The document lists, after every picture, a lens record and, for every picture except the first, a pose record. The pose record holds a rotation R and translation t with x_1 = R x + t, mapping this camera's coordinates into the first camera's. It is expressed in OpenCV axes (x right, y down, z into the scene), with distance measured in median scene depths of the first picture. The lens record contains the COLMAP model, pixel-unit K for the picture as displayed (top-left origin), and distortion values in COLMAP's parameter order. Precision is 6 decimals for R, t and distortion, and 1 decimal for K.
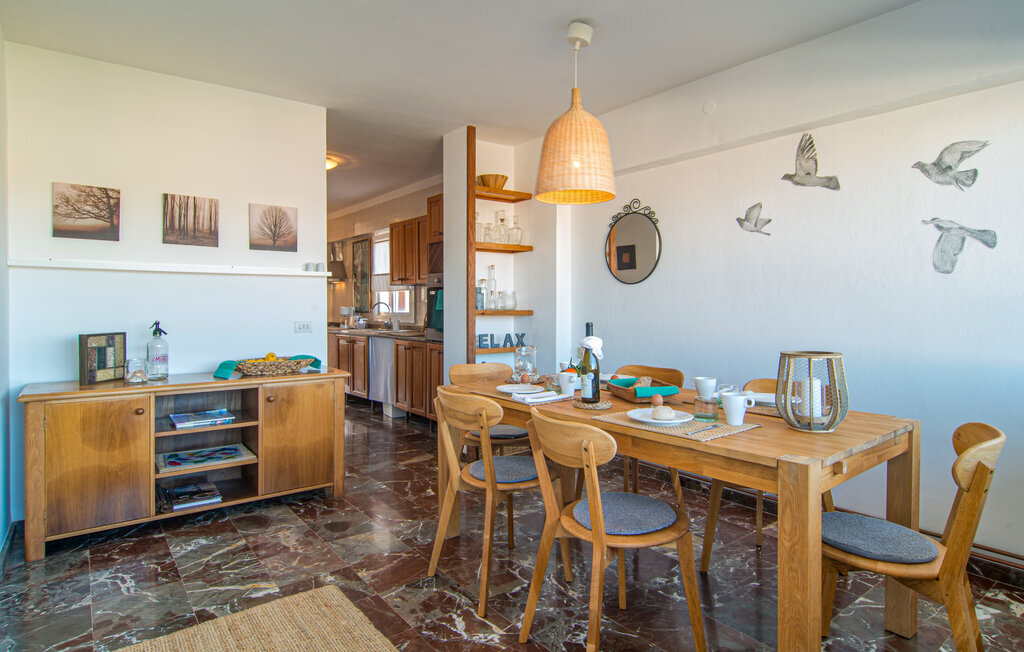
lens RADIAL K [[565.7, 0, 502.8], [0, 565.7, 316.0], [0, 0, 1]] dist [0.003086, 0.005568]
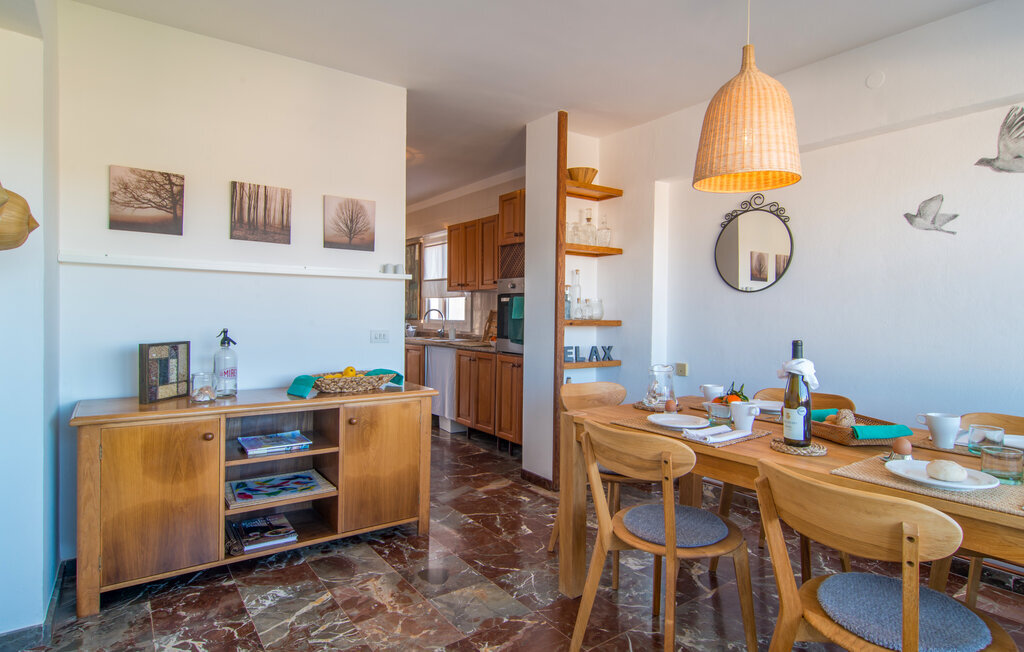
lens RADIAL K [[565.7, 0, 508.9], [0, 565.7, 326.6], [0, 0, 1]] dist [0.003086, 0.005568]
pose [[0.999239, 0.013143, -0.036737, -0.141001], [-0.012952, 0.999901, 0.005431, -0.004339], [0.036805, -0.004951, 0.999310, 0.150127]]
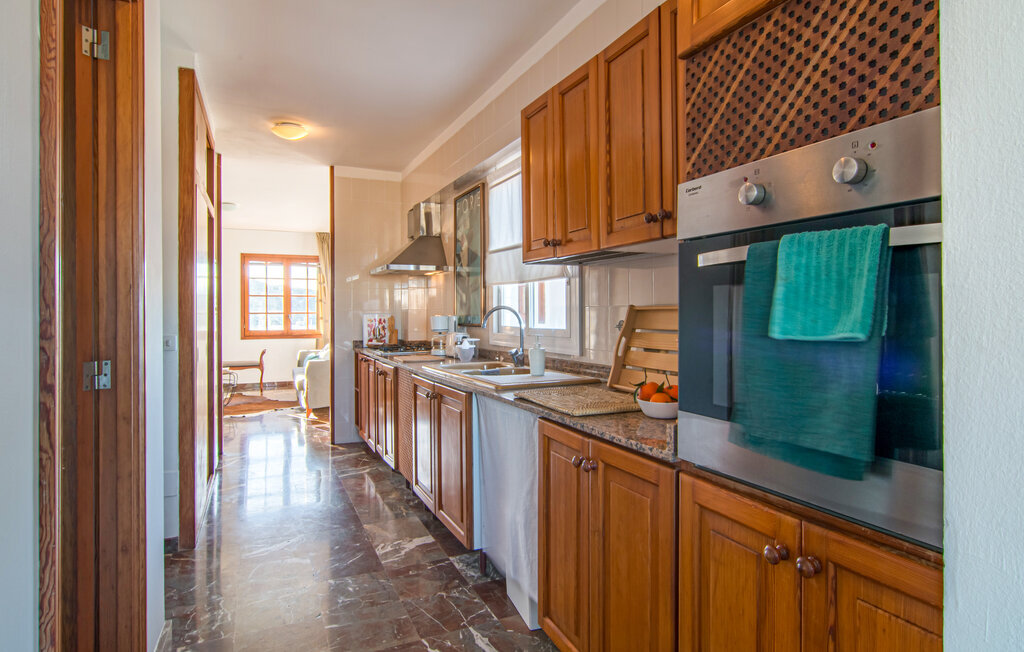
lens RADIAL K [[565.7, 0, 510.9], [0, 565.7, 320.6], [0, 0, 1]] dist [0.003086, 0.005568]
pose [[0.975654, -0.007064, -0.219201, -0.275580], [0.006895, 0.999975, -0.001539, -0.030075], [0.219207, -0.000010, 0.975678, 1.413113]]
